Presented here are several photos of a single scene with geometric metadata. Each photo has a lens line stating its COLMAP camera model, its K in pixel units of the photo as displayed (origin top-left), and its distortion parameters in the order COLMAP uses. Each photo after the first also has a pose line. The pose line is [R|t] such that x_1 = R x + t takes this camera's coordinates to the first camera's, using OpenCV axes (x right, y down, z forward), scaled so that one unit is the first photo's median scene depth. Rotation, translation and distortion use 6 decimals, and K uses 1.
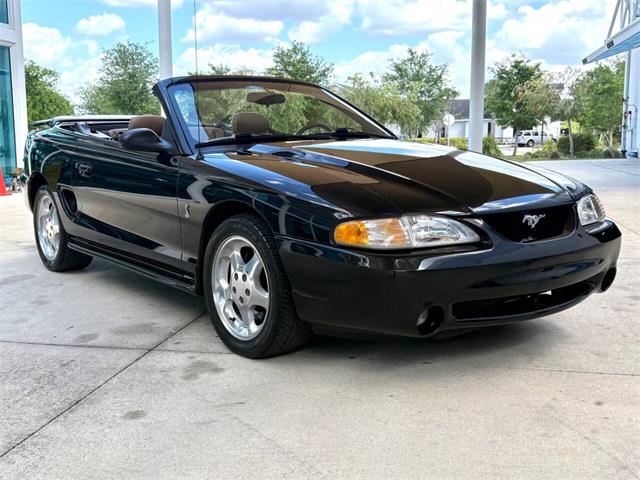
lens RADIAL K [[756.6, 0, 327.3], [0, 756.6, 240.9], [0, 0, 1]] dist [0.027843, -0.037357]
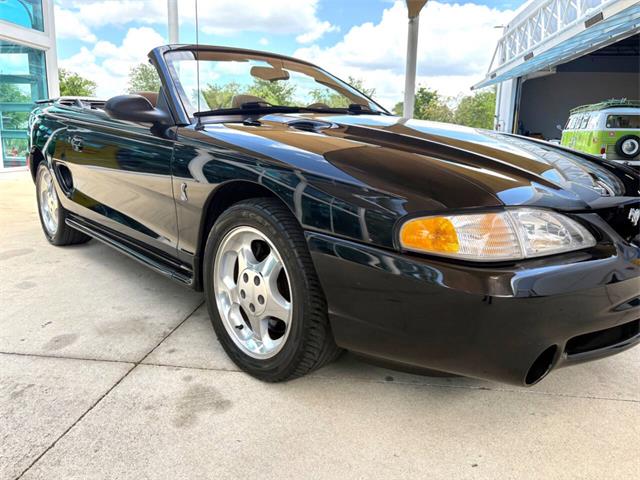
lens RADIAL K [[489.6, 0, 323.2], [0, 489.6, 243.2], [0, 0, 1]] dist [-0.002858, 0.006958]
pose [[0.996826, 0.013481, 0.078460, -0.075217], [-0.019132, 0.997241, 0.071729, -0.025083], [-0.077276, -0.073003, 0.994333, 0.457967]]
